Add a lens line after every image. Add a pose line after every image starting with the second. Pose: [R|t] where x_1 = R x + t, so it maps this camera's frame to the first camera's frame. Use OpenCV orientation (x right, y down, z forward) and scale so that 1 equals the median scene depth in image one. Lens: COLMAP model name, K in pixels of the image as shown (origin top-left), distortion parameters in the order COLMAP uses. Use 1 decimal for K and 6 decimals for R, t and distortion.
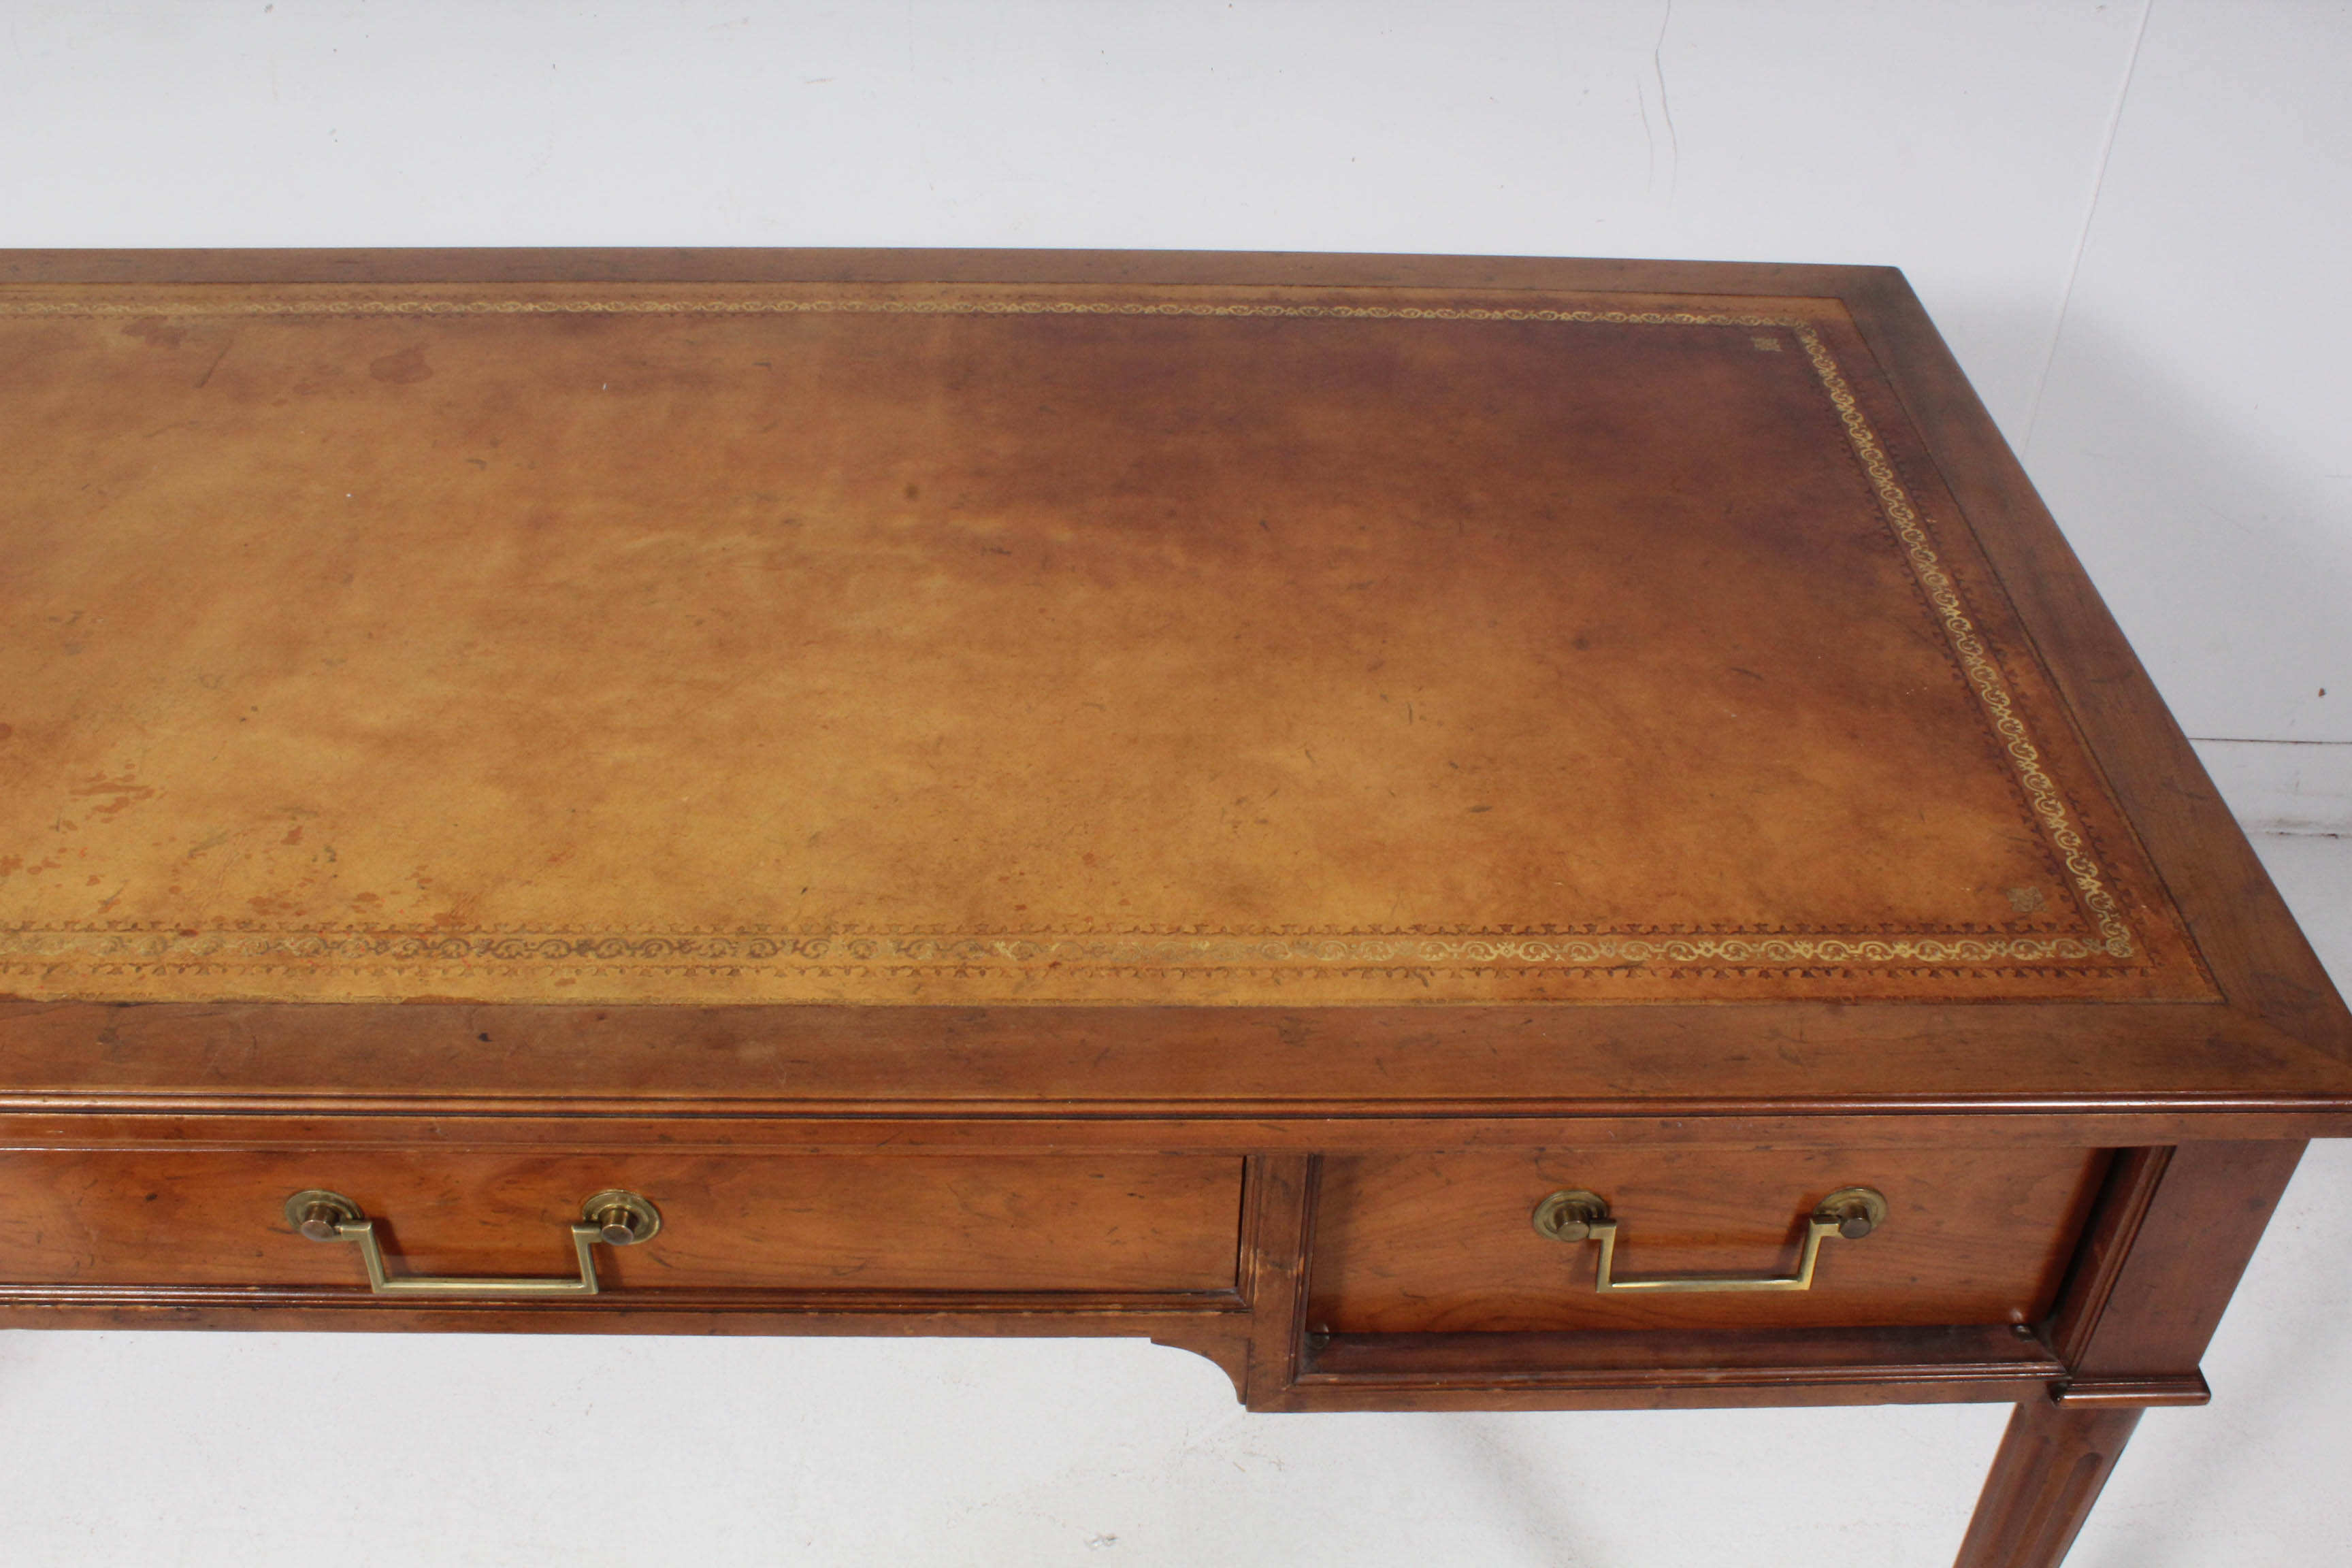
lens RADIAL K [[2285.2, 0, 1178.3], [0, 2285.2, 793.6], [0, 0, 1]] dist [-0.071450, 0.000000]
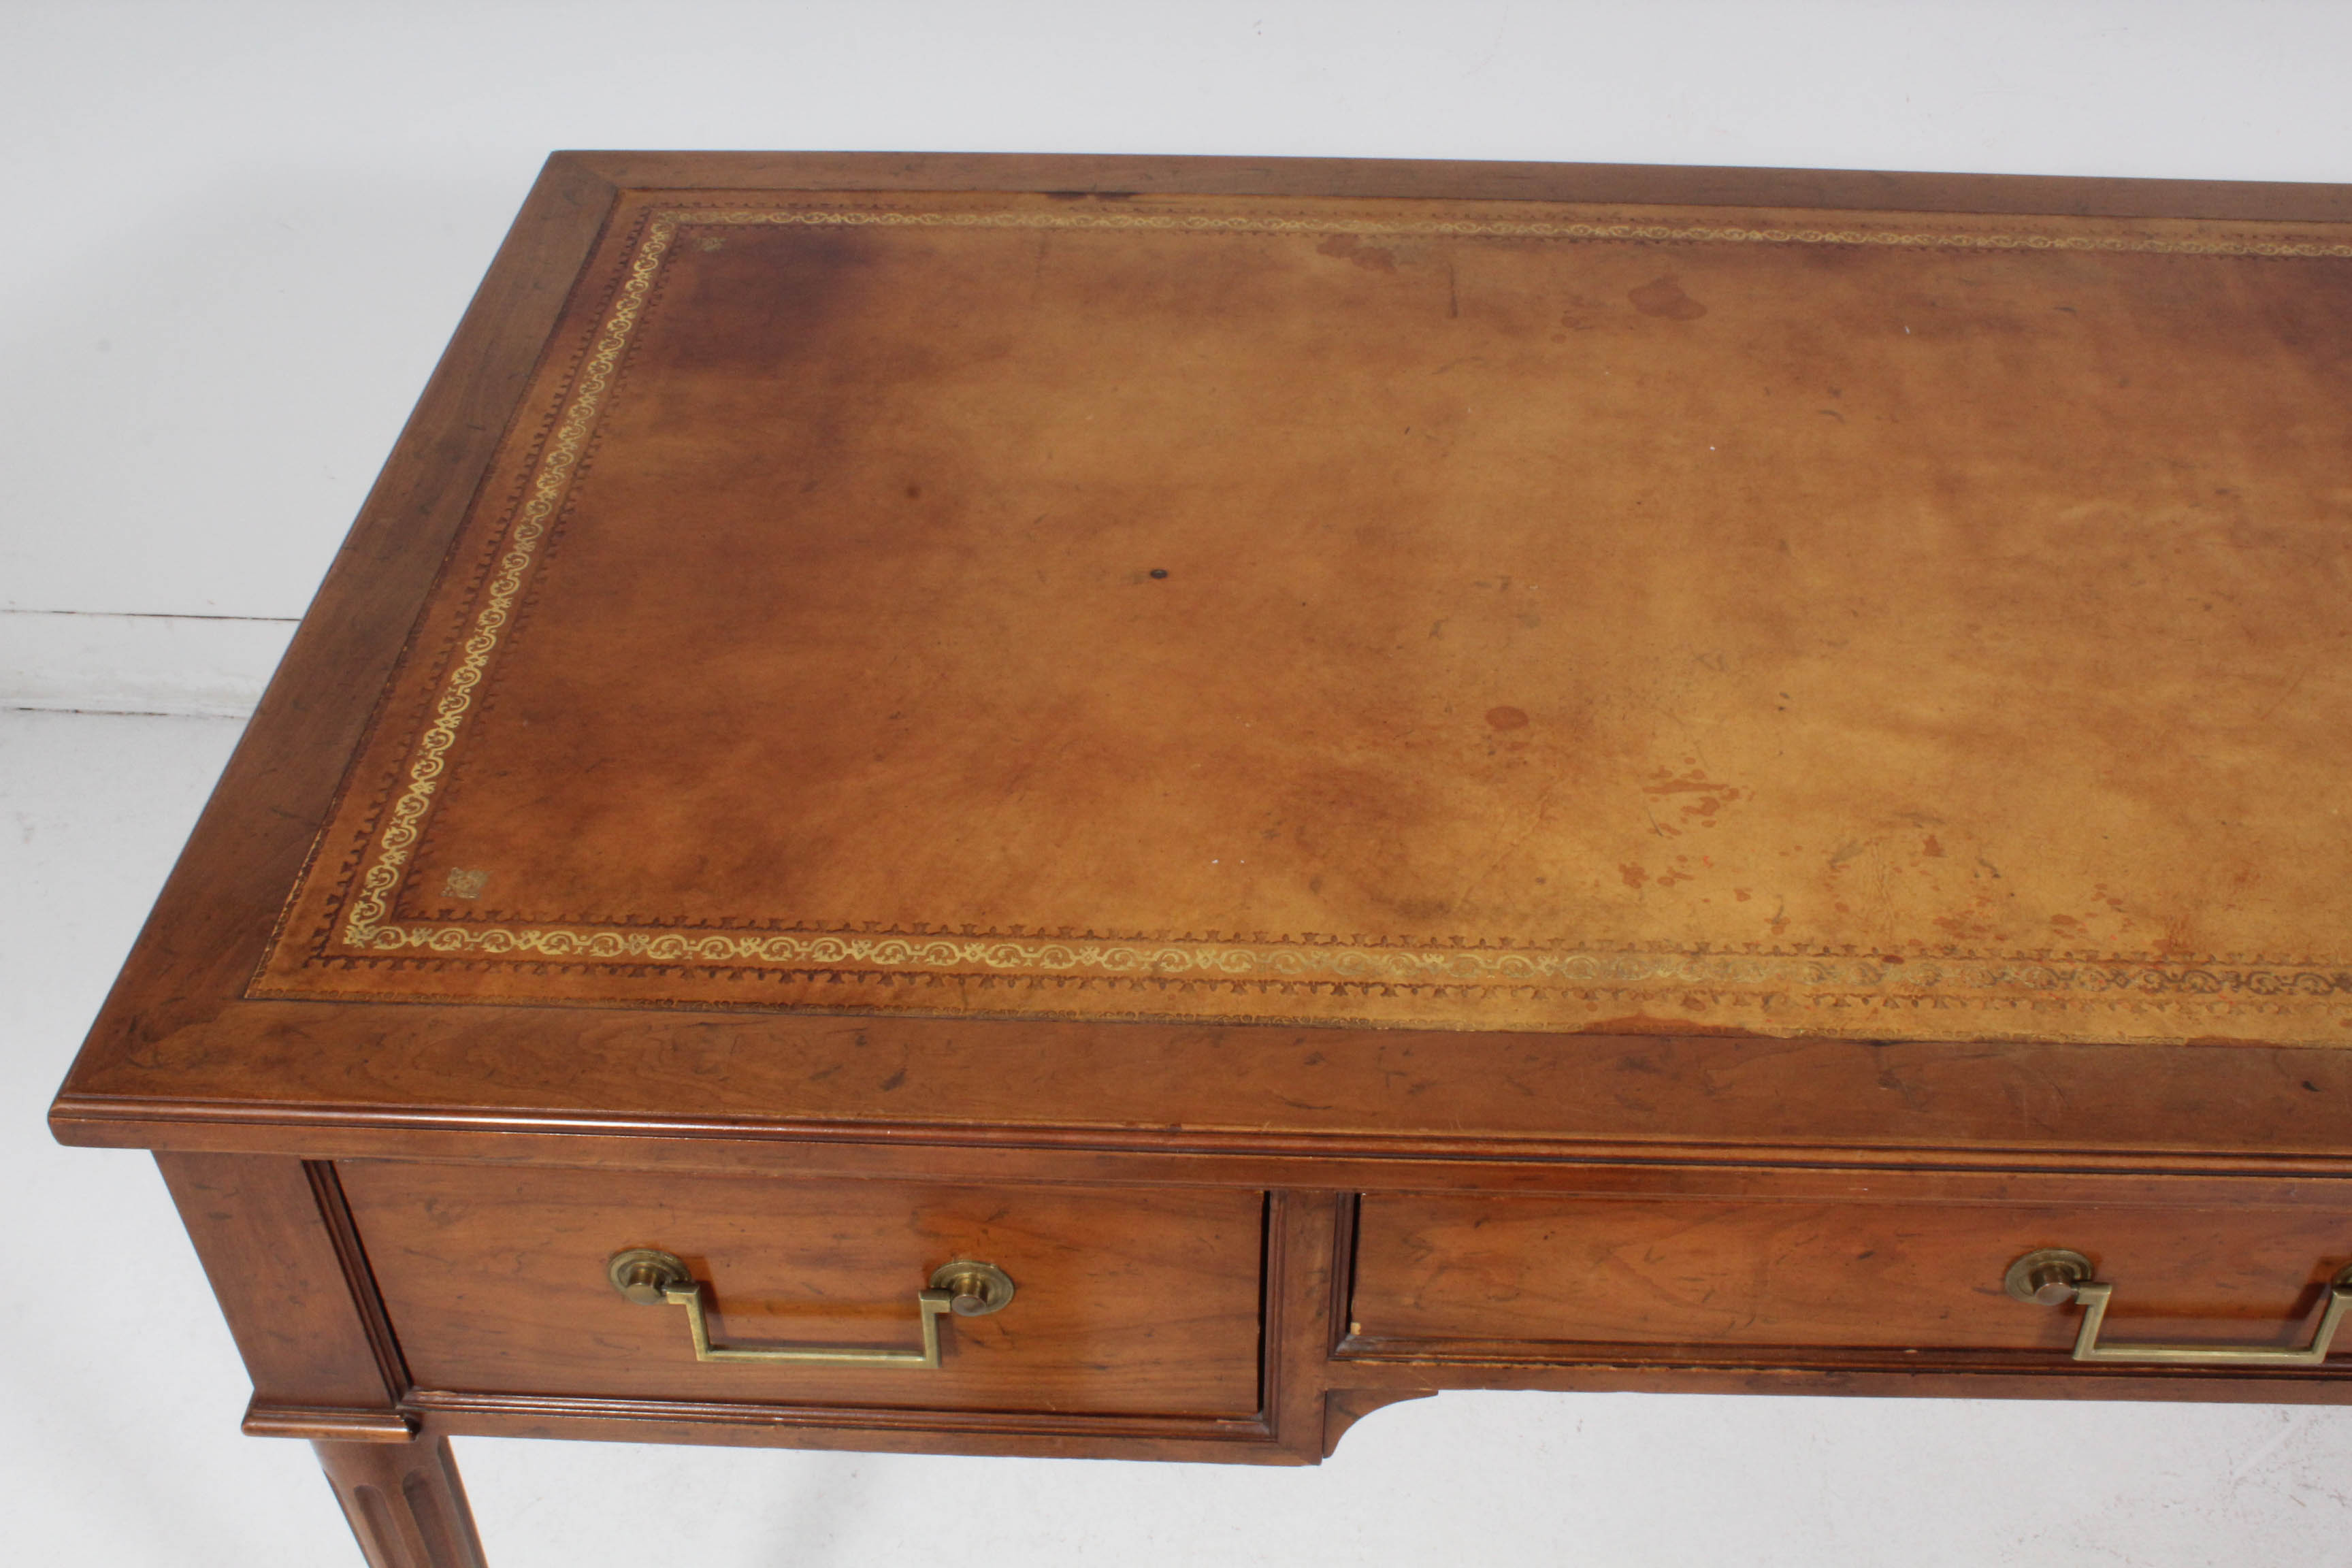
lens RADIAL K [[2559.7, 0, 1172.0], [0, 2559.7, 788.1], [0, 0, 1]] dist [-0.077982, 0.000000]
pose [[0.998650, 0.020205, -0.047858, -0.601721], [-0.020059, 0.999793, 0.003520, -0.001152], [0.047920, -0.002555, 0.998848, 0.015223]]
